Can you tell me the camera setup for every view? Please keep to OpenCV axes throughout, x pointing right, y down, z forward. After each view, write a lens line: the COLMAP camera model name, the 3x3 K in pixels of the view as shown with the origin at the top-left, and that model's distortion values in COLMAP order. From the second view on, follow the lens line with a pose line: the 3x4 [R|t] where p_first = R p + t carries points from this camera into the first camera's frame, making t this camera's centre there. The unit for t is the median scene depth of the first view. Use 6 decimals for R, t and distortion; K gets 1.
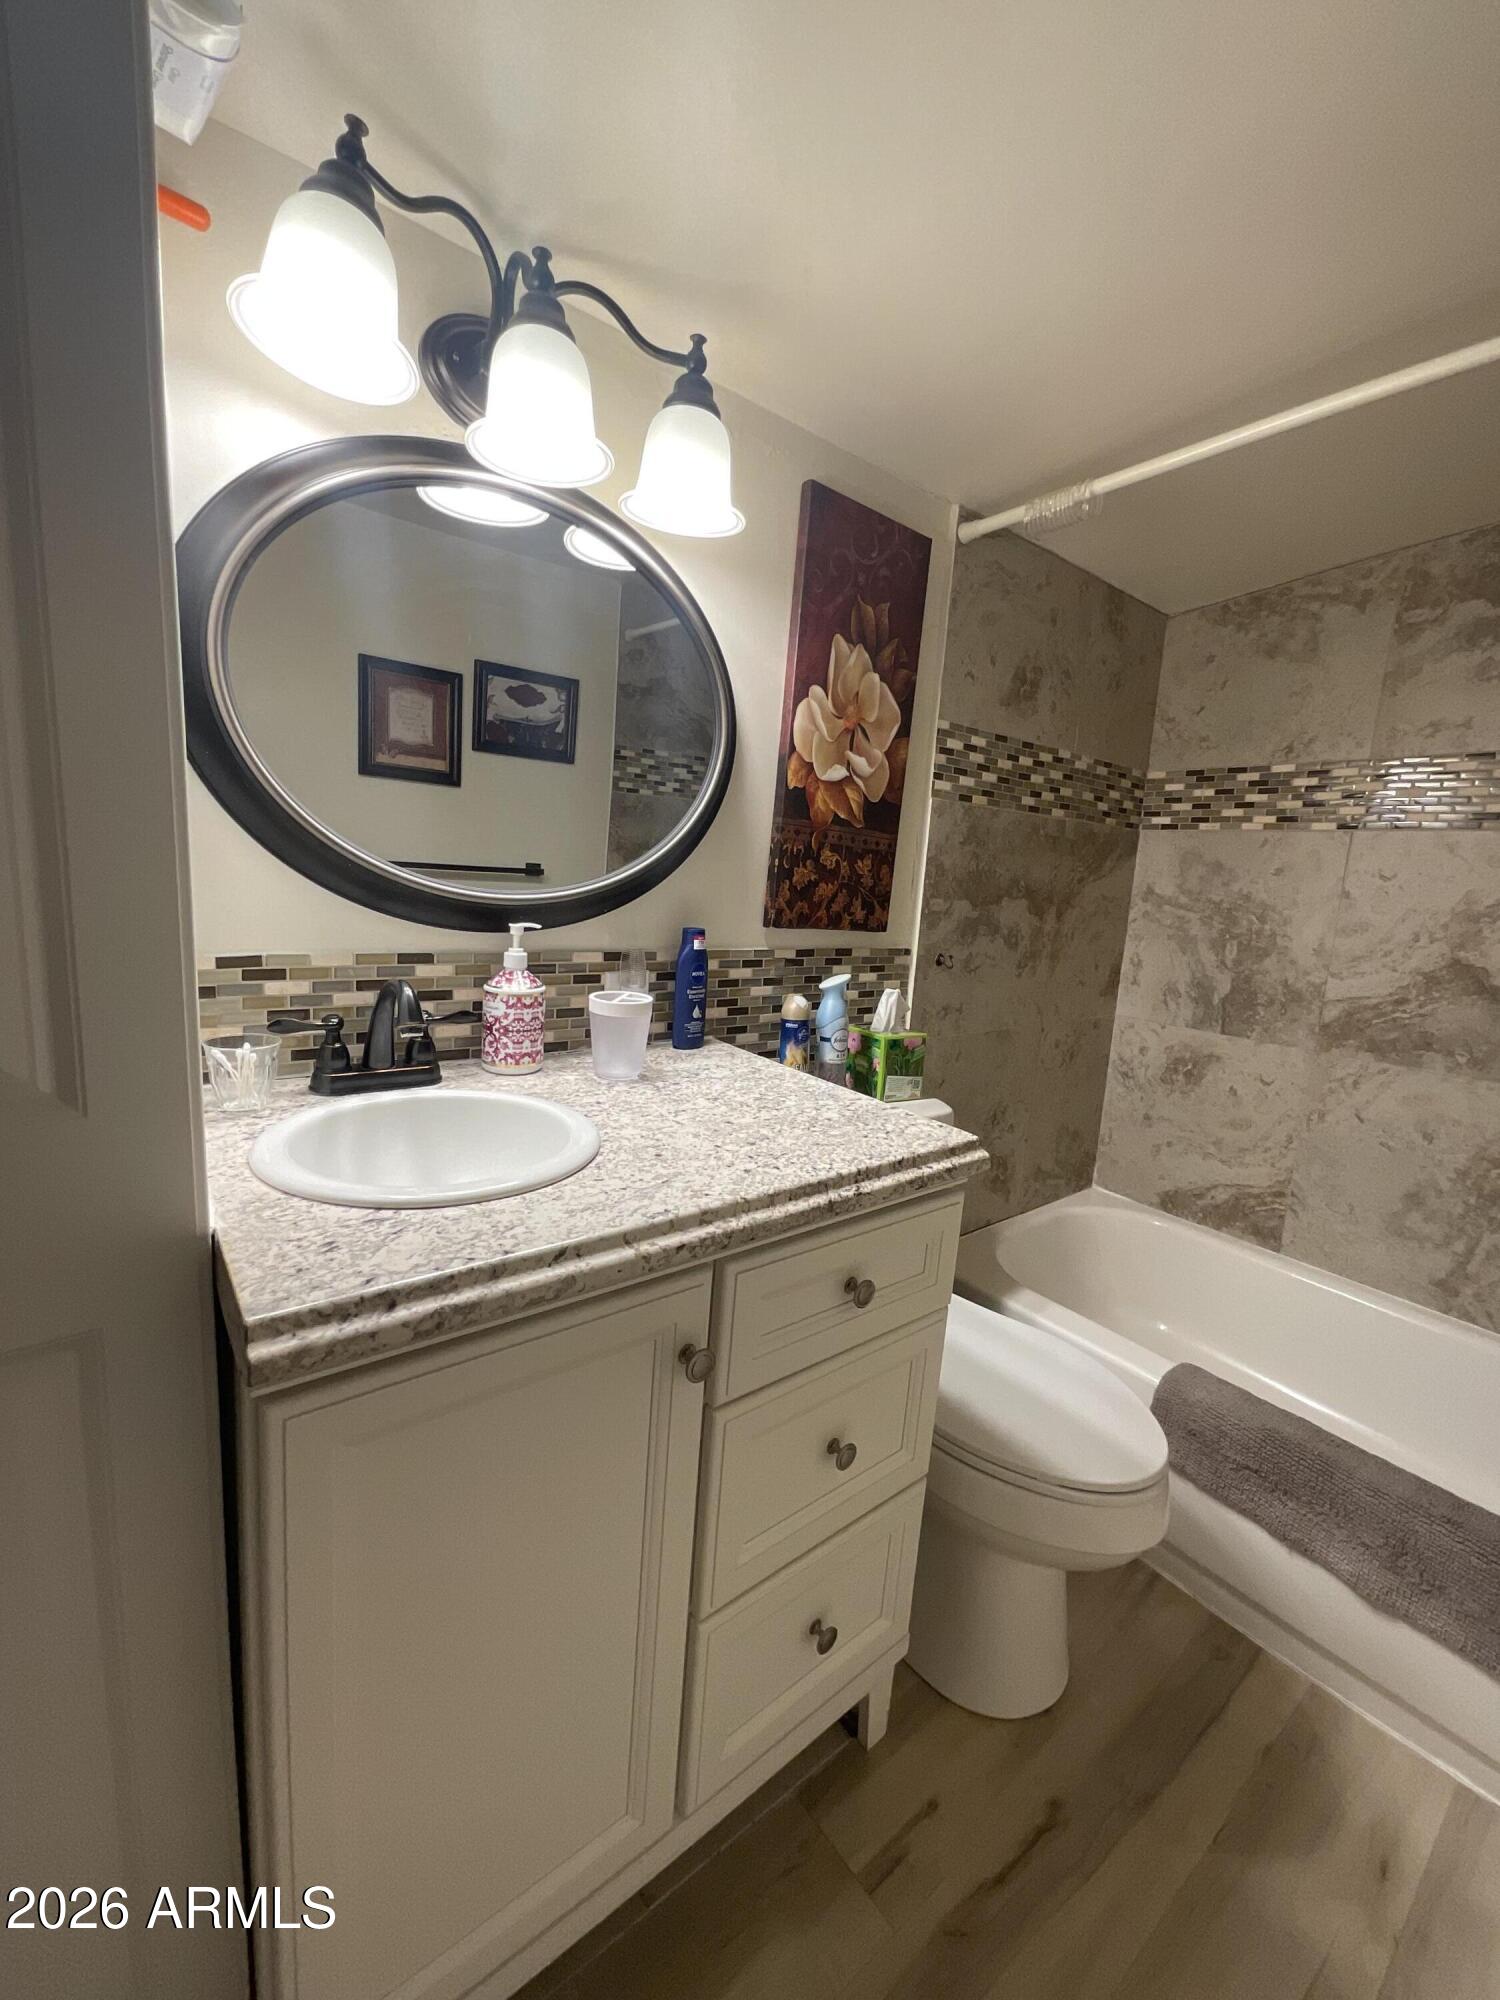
lens RADIAL K [[813.6, 0, 756.6], [0, 813.6, 994.2], [0, 0, 1]] dist [-0.010414, 0.007617]
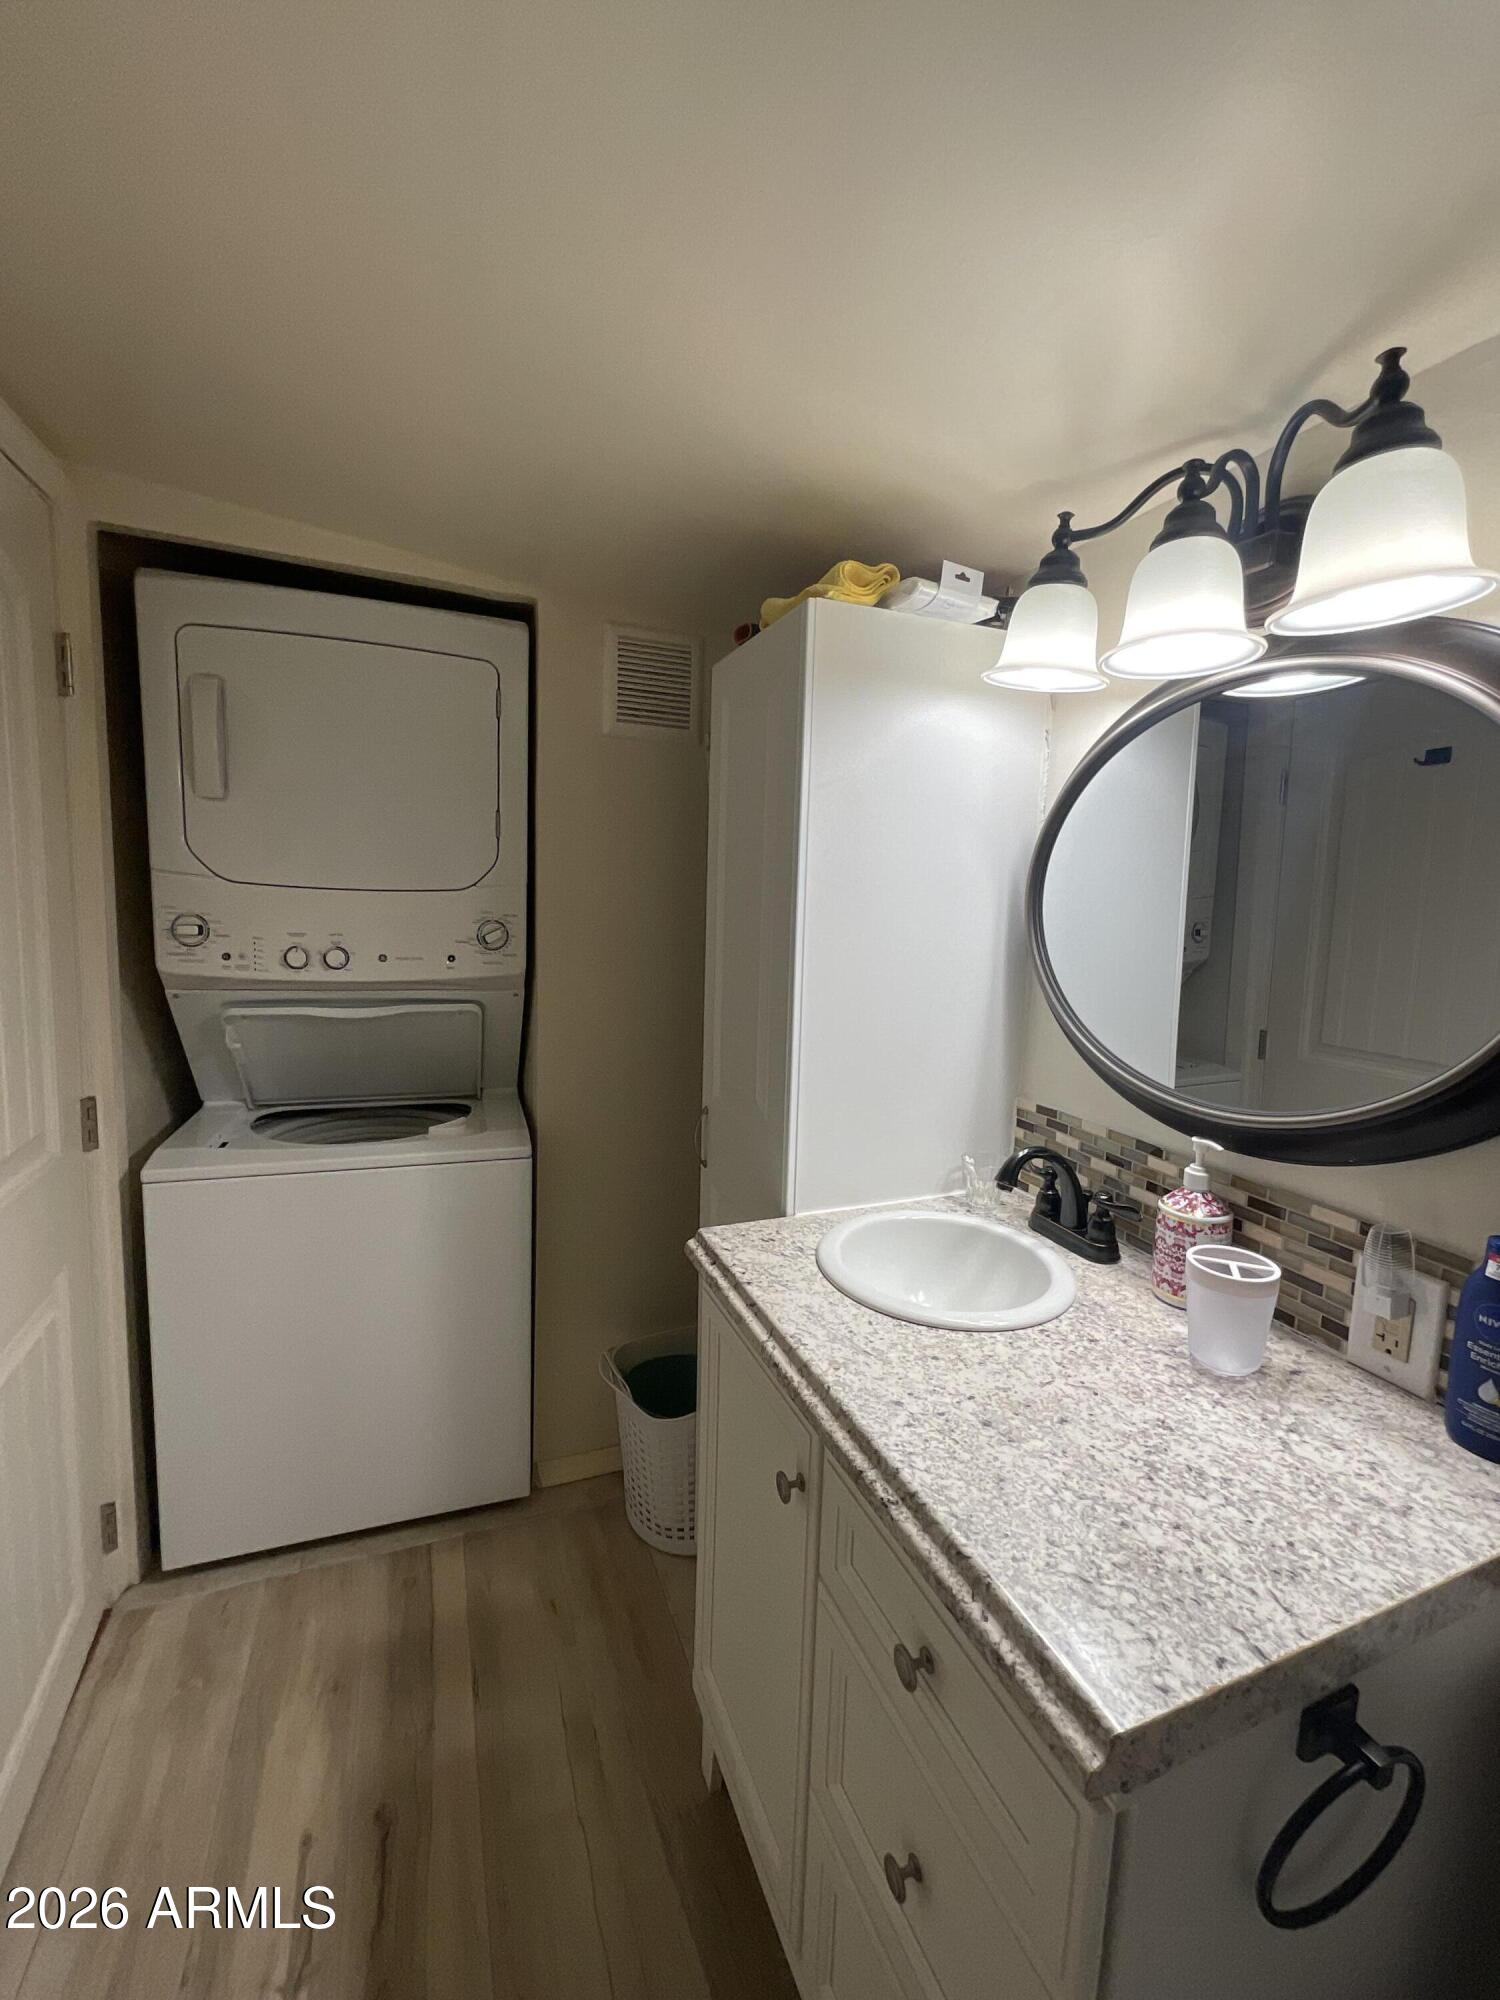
lens RADIAL K [[822.7, 0, 751.2], [0, 822.7, 993.3], [0, 0, 1]] dist [-0.021328, 0.016958]
pose [[-0.280670, 0.037683, -0.959064, 0.527720], [-0.204194, 0.974010, 0.098028, -0.173380], [0.937832, 0.223348, -0.265680, 0.555772]]
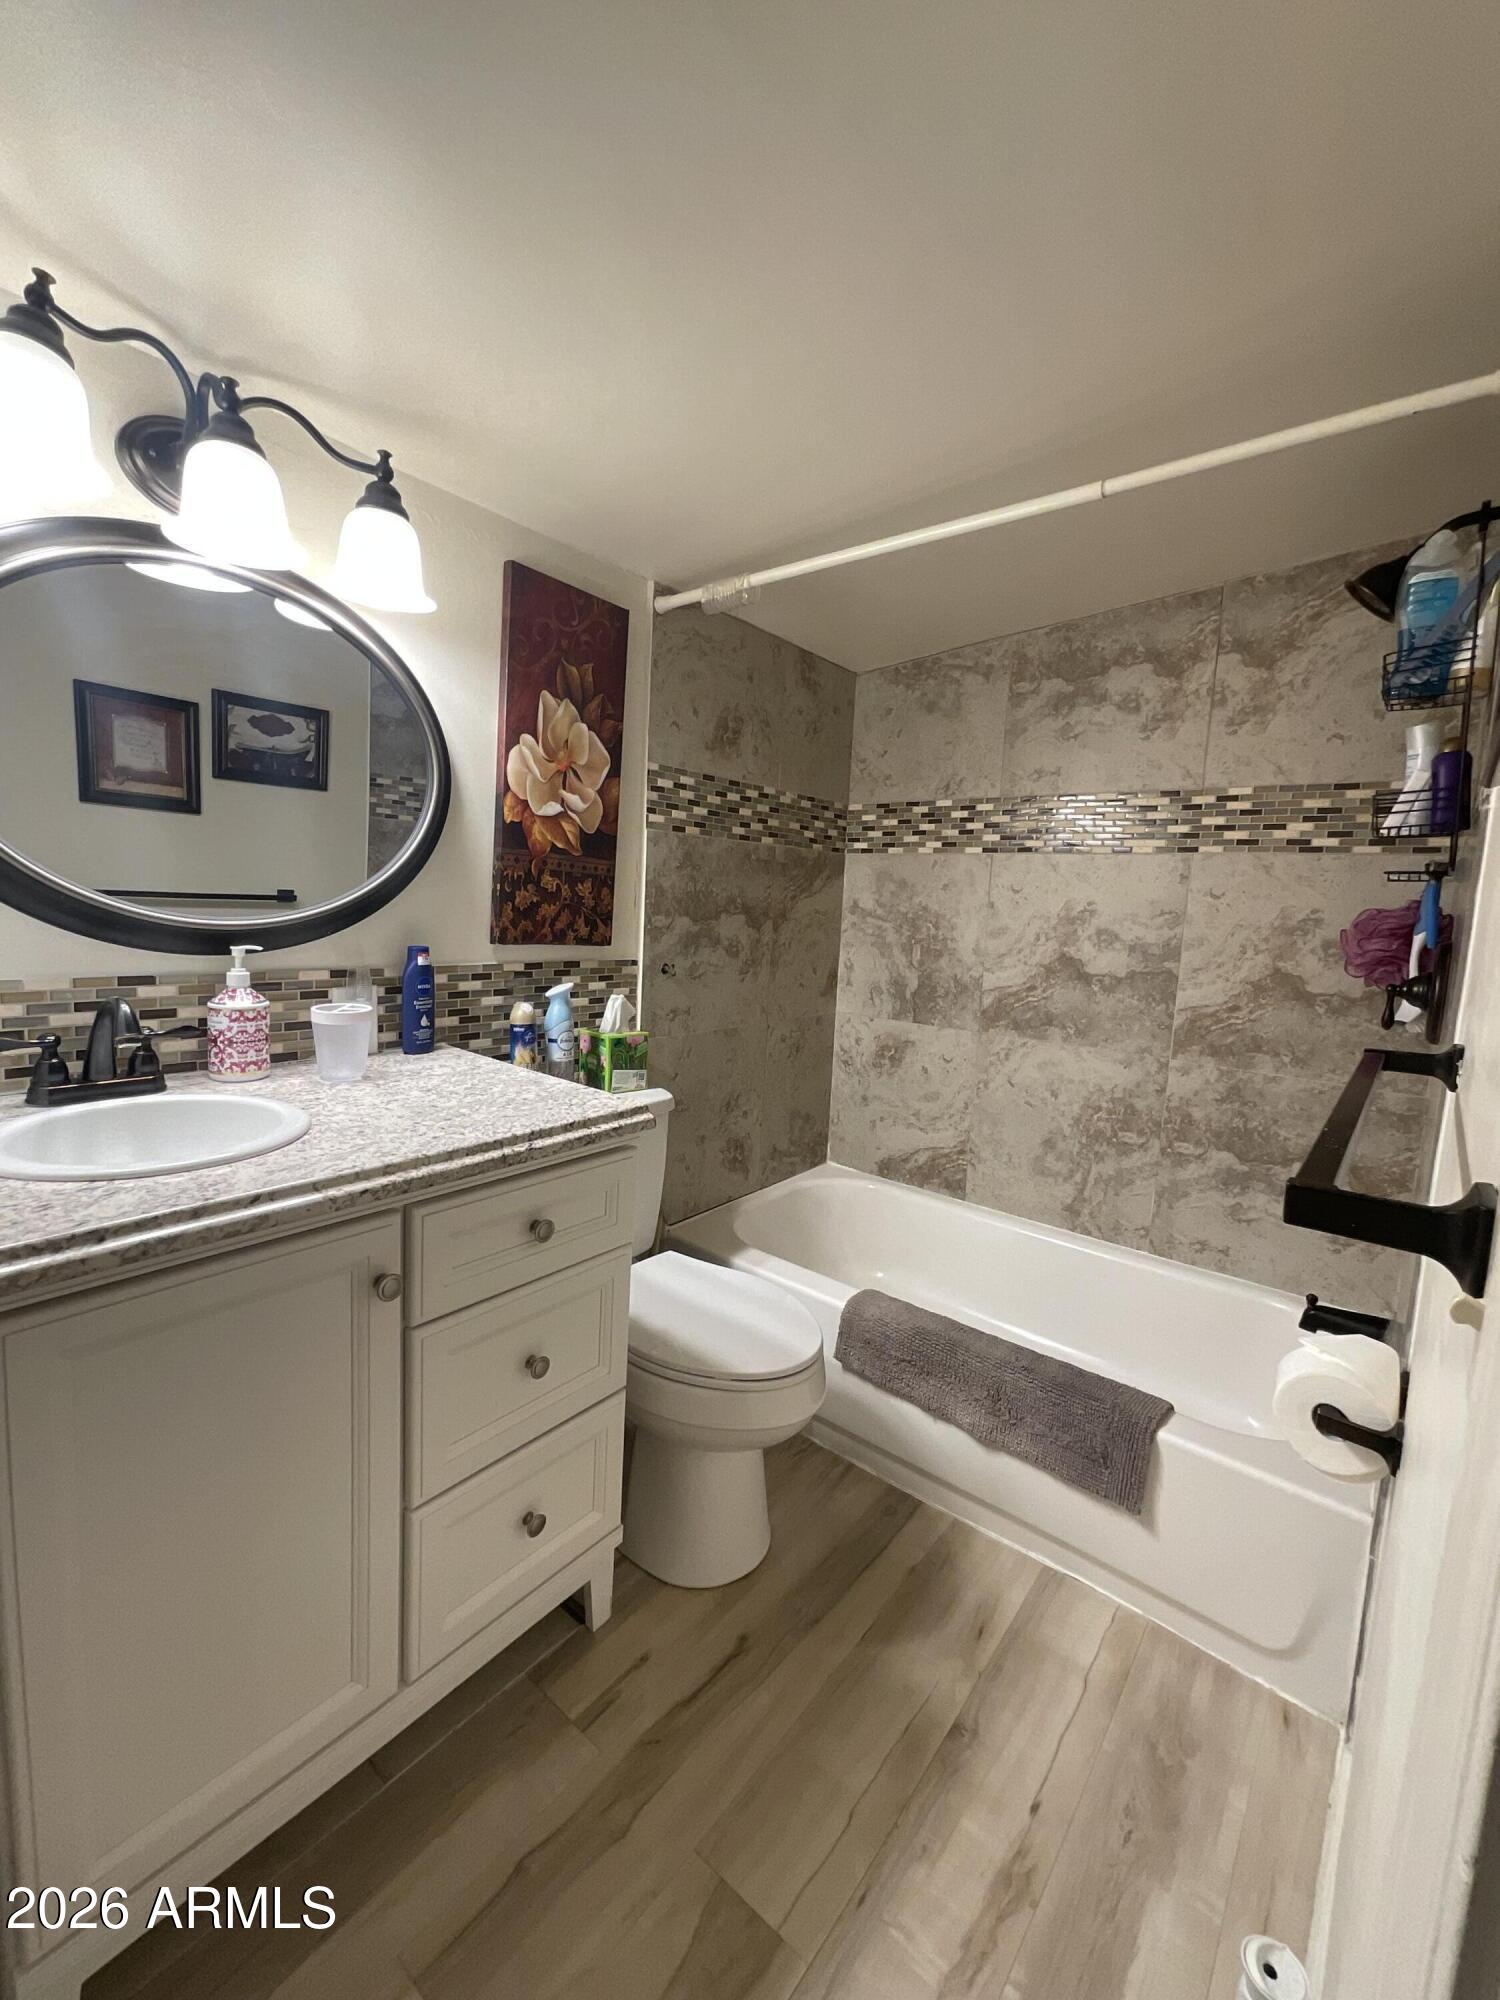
lens RADIAL K [[825.2, 0, 753.2], [0, 825.2, 995.7], [0, 0, 1]] dist [-0.010607, 0.004864]
pose [[0.975625, -0.043252, 0.215138, 0.113145], [0.048126, 0.998689, -0.017468, 0.026222], [-0.214100, 0.027396, 0.976427, -0.192175]]
